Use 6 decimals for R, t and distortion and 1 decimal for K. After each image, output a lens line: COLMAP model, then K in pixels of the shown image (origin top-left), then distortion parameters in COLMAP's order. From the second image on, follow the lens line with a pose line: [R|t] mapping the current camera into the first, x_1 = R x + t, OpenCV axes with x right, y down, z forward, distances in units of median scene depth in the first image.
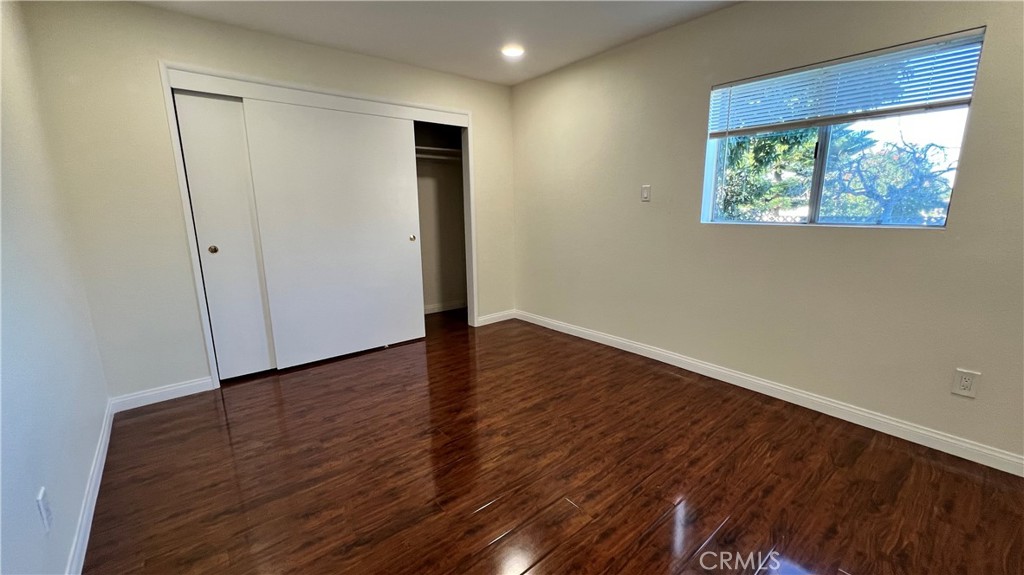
lens RADIAL K [[416.3, 0, 514.9], [0, 416.3, 284.8], [0, 0, 1]] dist [0.001550, 0.000324]
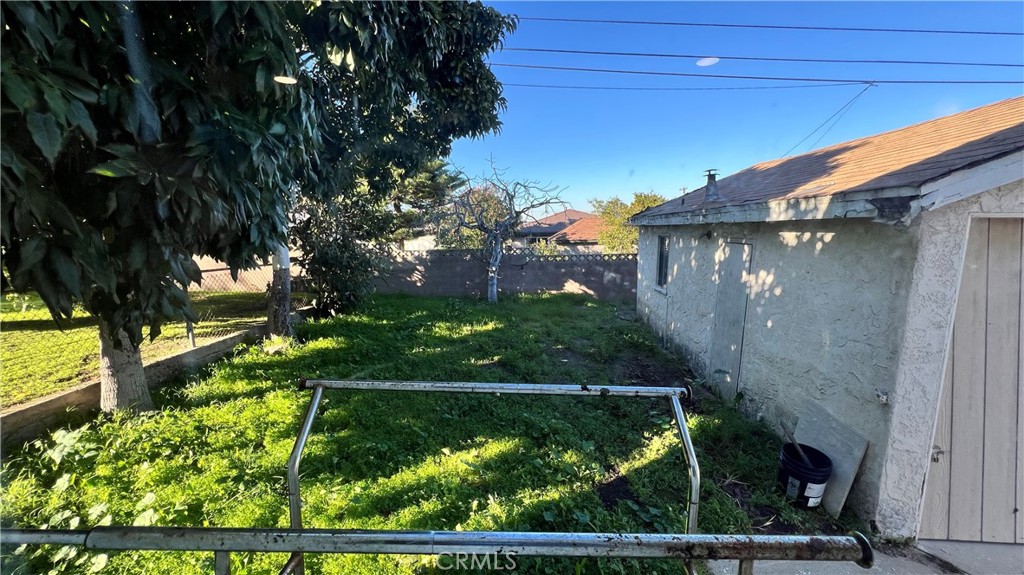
lens RADIAL K [[398.2, 0, 512.7], [0, 398.2, 289.8], [0, 0, 1]] dist [0.001905, 0.000122]
pose [[0.676608, -0.115566, 0.727218, 0.233834], [0.149663, 0.988576, 0.017853, -0.096203], [-0.720974, 0.096758, 0.686174, 0.381618]]
